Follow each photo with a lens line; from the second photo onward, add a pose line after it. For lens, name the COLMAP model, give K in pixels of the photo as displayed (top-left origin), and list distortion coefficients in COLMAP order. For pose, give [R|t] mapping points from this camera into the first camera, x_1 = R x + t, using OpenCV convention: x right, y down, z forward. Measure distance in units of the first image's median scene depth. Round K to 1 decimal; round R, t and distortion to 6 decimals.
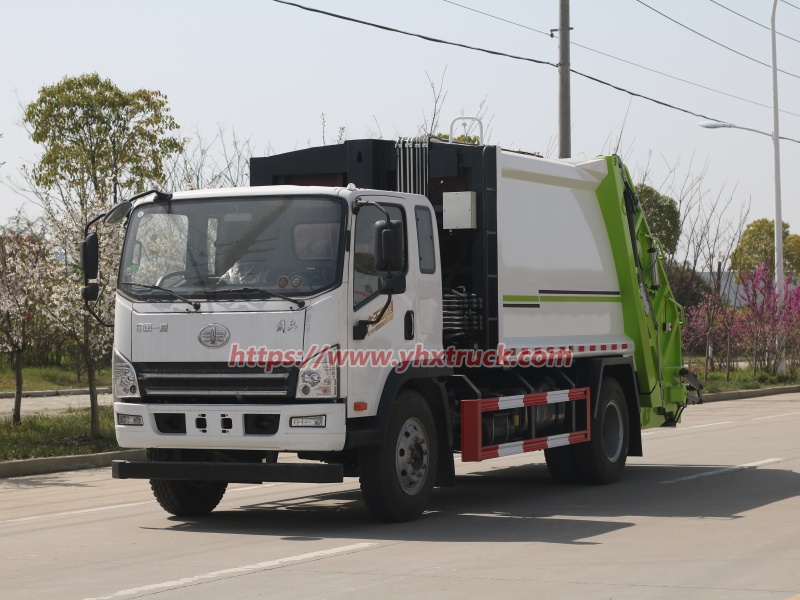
lens RADIAL K [[2205.7, 0, 400.0], [0, 2205.7, 300.0], [0, 0, 1]] dist [-0.032863, 0.783243]
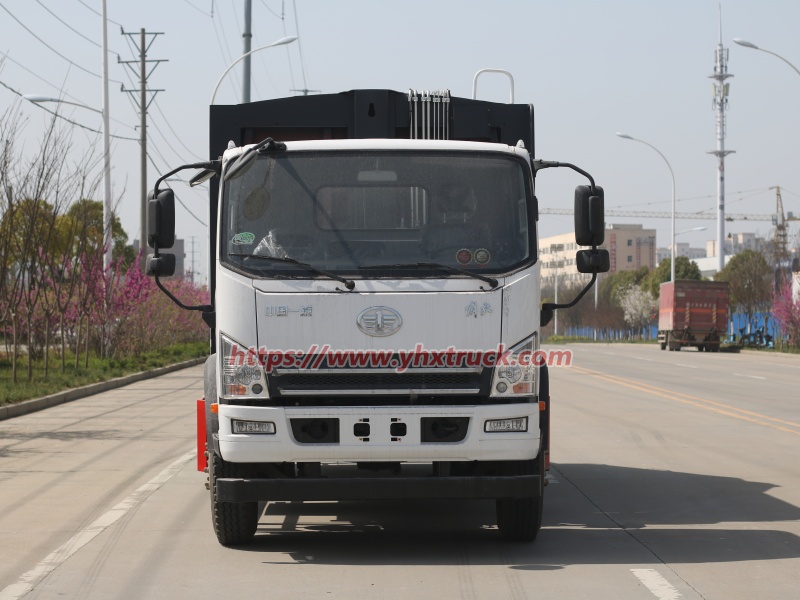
lens RADIAL K [[2205.7, 0, 400.0], [0, 2205.7, 300.0], [0, 0, 1]] dist [-0.032863, 0.783243]
pose [[0.881782, 0.007812, 0.471592, -0.457317], [-0.010250, 0.999944, 0.002602, 0.006169], [-0.471545, -0.007128, 0.881813, 0.282401]]
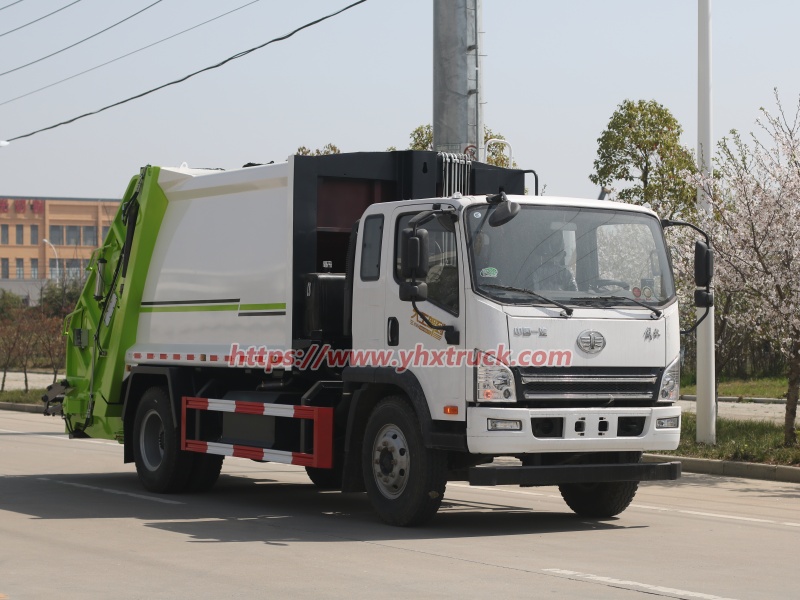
lens RADIAL K [[2205.7, 0, 400.0], [0, 2205.7, 300.0], [0, 0, 1]] dist [-0.032863, 0.783243]
pose [[0.562349, 0.032389, 0.826265, -0.984160], [-0.026976, 0.999419, -0.020817, 0.020671], [-0.826460, -0.010583, 0.562897, 0.491411]]
